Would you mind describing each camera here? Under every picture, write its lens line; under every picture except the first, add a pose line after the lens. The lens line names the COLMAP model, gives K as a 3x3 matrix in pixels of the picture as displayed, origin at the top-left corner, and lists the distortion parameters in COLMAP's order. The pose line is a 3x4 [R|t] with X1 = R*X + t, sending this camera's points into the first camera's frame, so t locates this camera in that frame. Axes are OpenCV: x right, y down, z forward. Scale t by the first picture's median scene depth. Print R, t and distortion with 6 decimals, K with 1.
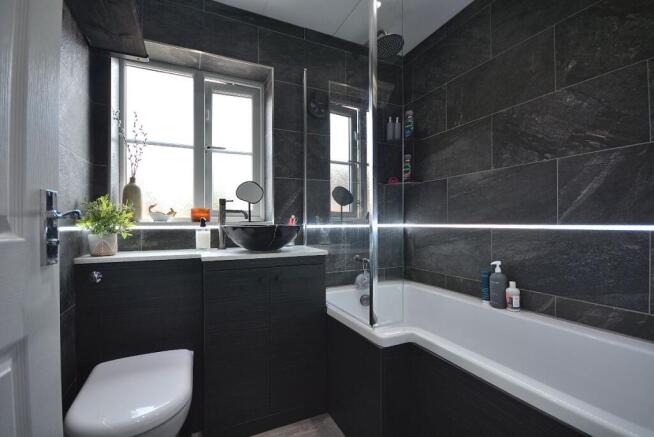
lens RADIAL K [[289.5, 0, 322.1], [0, 289.5, 222.4], [0, 0, 1]] dist [-0.001869, -0.000365]
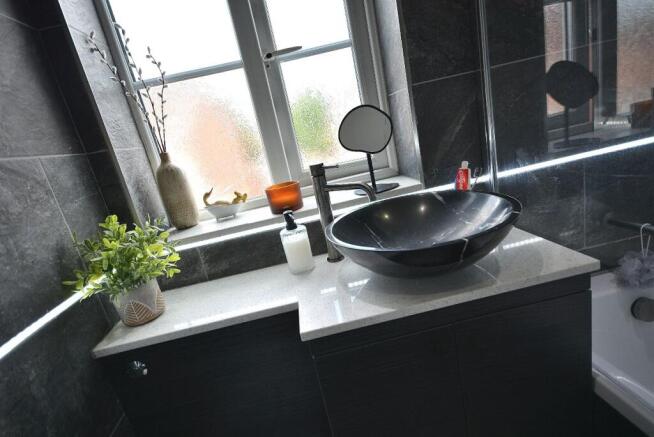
lens RADIAL K [[325.0, 0, 317.7], [0, 325.0, 221.3], [0, 0, 1]] dist [0.002697, 0.000222]
pose [[0.918746, -0.094560, -0.383359, -0.134219], [0.209471, 0.939738, 0.270213, -0.131254], [0.334706, -0.328560, 0.883188, 0.466969]]
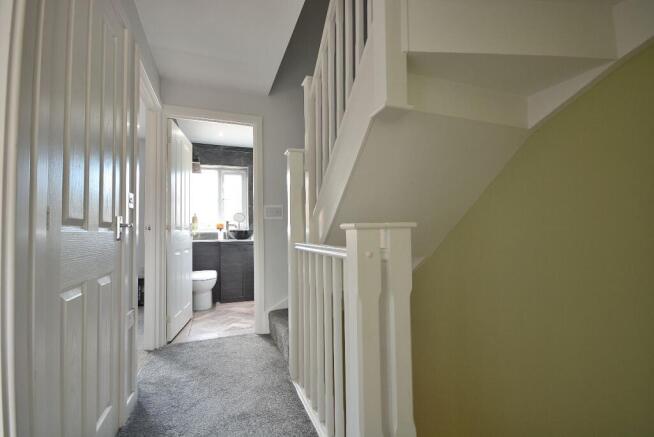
lens RADIAL K [[289.5, 0, 322.1], [0, 289.5, 222.4], [0, 0, 1]] dist [-0.001869, -0.000365]
pose [[0.997503, -0.013220, -0.069380, 0.669962], [0.010898, 0.999371, -0.033742, 0.033533], [0.069783, 0.032902, 0.997019, -1.513532]]
